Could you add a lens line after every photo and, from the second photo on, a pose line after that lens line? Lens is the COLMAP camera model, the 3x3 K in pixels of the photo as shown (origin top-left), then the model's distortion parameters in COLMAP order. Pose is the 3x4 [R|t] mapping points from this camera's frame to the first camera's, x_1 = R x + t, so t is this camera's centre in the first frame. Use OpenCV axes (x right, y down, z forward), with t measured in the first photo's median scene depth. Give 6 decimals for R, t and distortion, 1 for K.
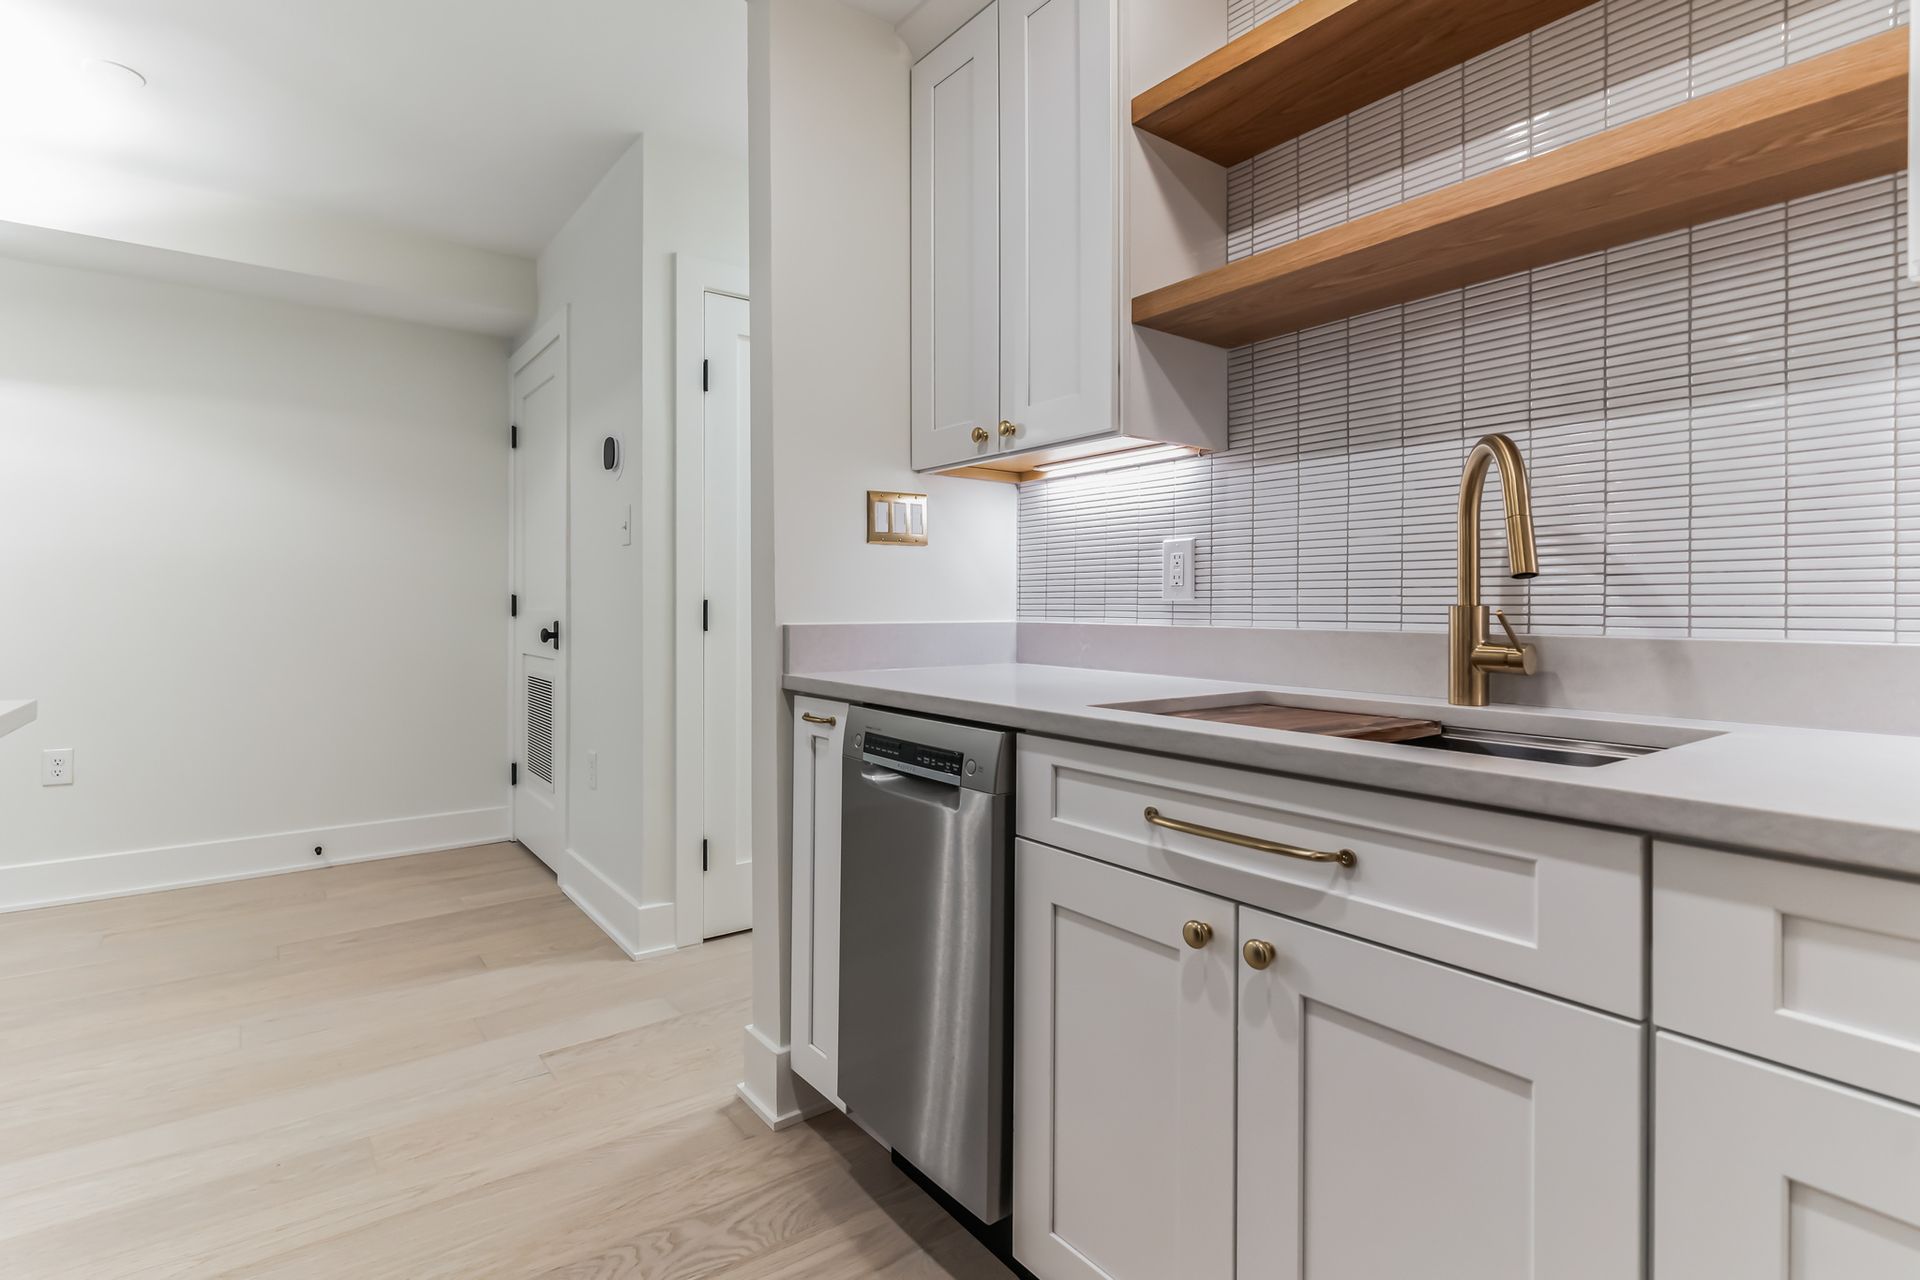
lens RADIAL K [[936.0, 0, 943.2], [0, 936.0, 605.2], [0, 0, 1]] dist [0.003213, 0.002932]
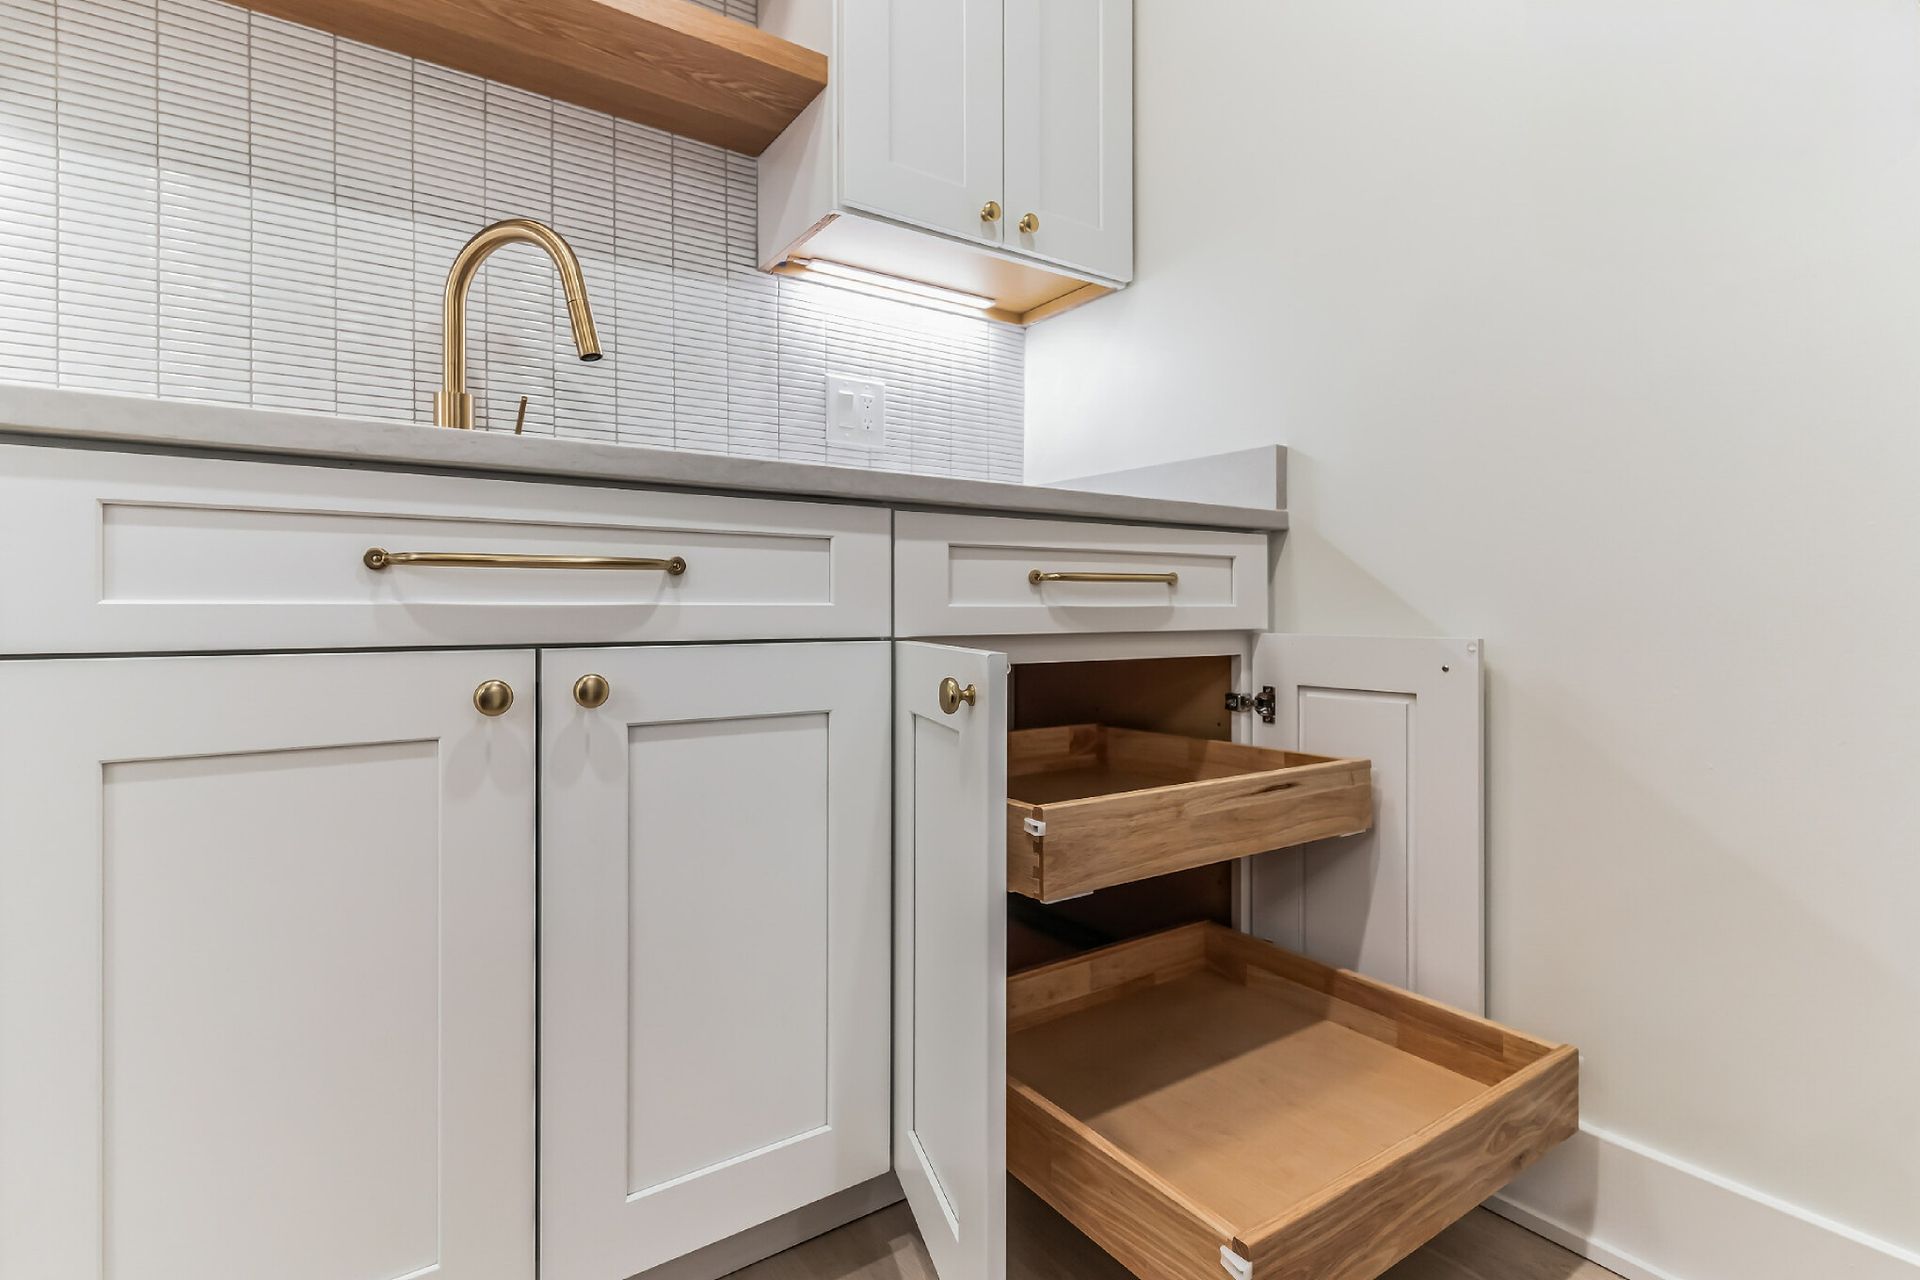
lens RADIAL K [[918.2, 0, 939.3], [0, 918.2, 608.8], [0, 0, 1]] dist [0.002387, -0.000179]
pose [[0.039117, -0.004467, 0.999225, -0.355622], [-0.000141, 0.999990, 0.004476, 0.213623], [-0.999235, -0.000316, 0.039116, 0.472170]]
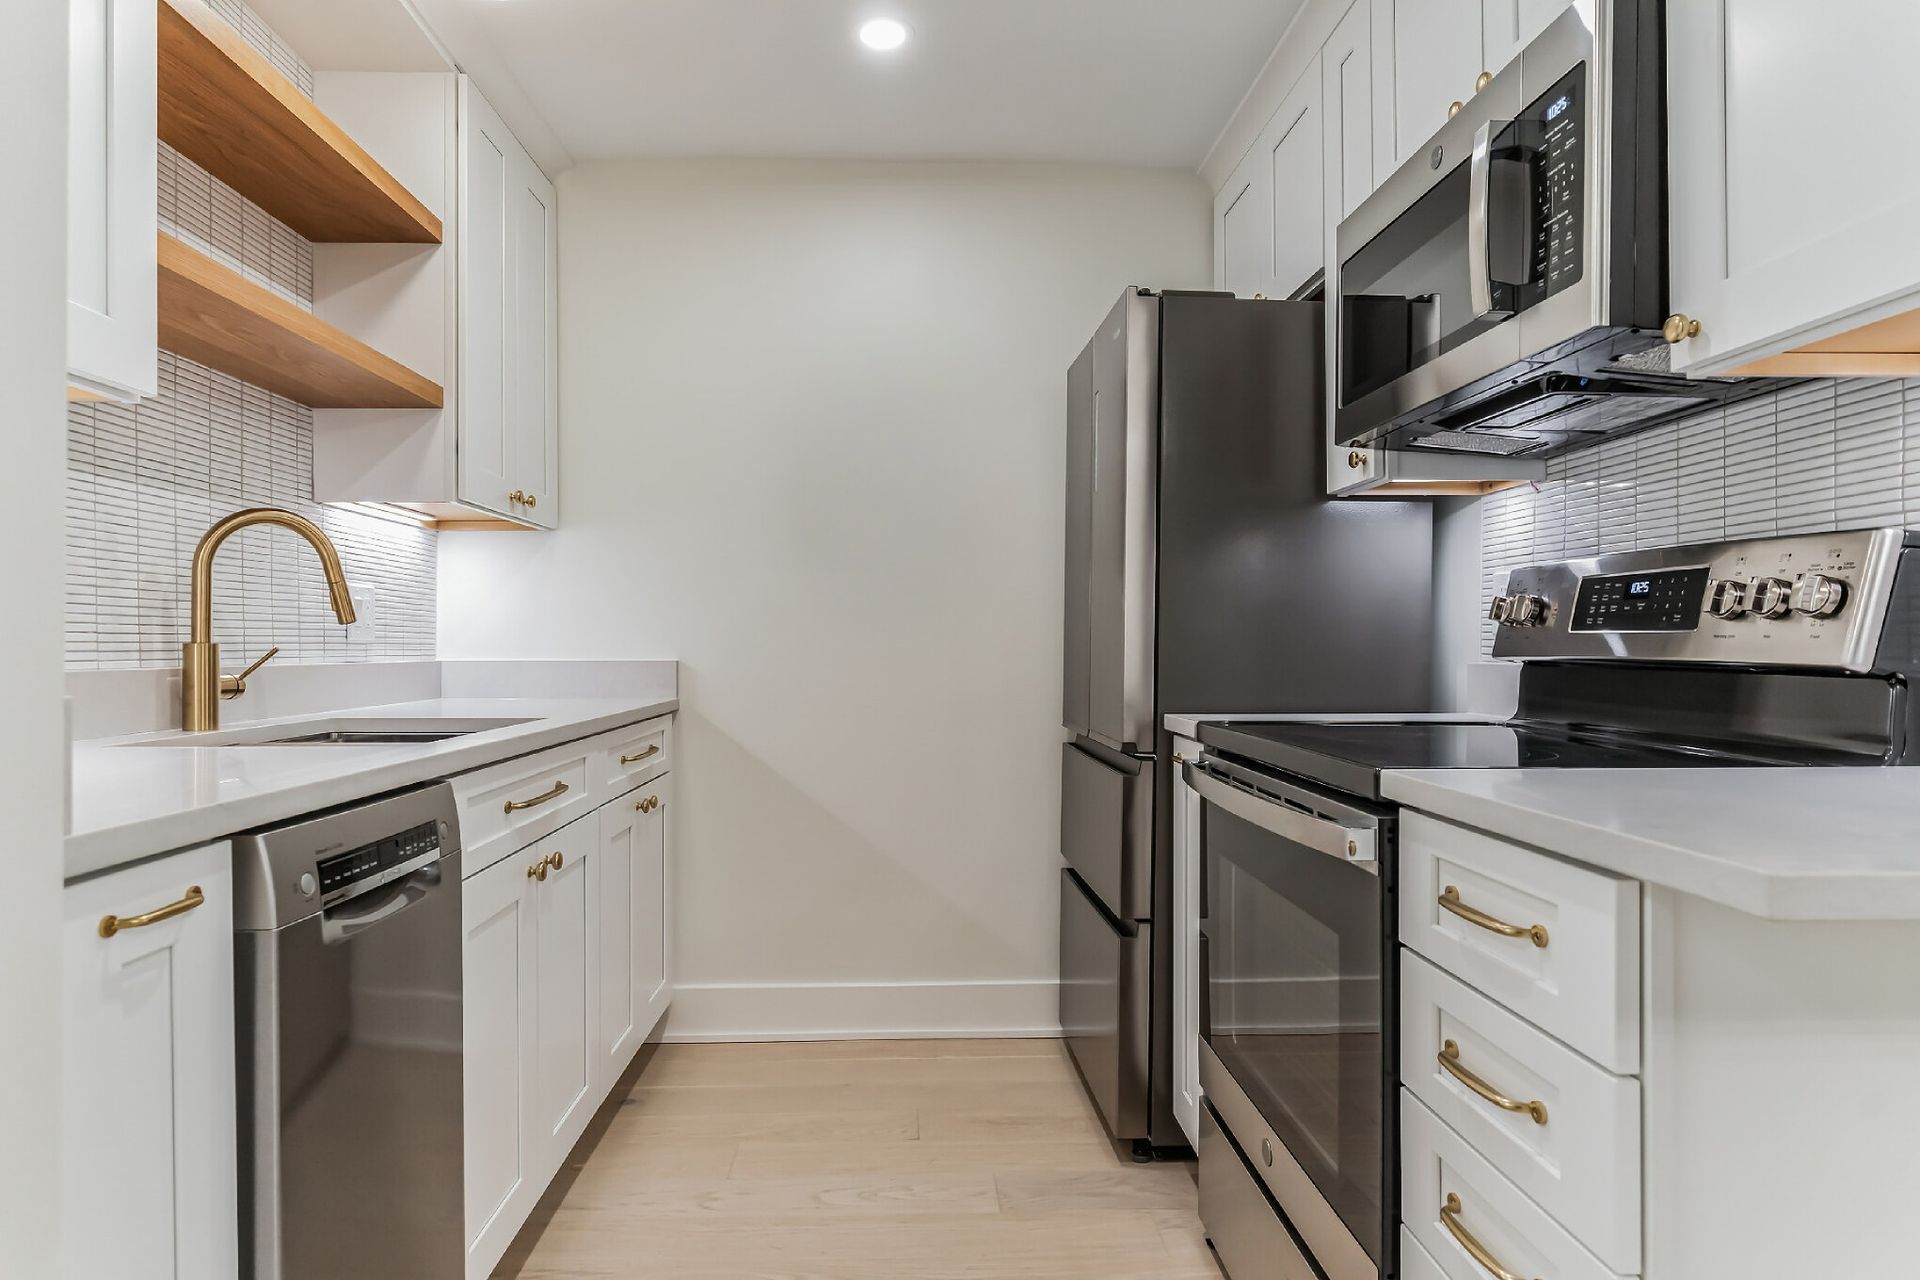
lens RADIAL K [[1089.6, 0, 943.9], [0, 1089.6, 639.4], [0, 0, 1]] dist [-0.012641, 0.002115]
pose [[-0.823524, -0.000047, 0.567281, -0.927901], [-0.003117, 0.999985, -0.004443, -0.001314], [-0.567273, -0.005427, -0.823512, 1.575764]]
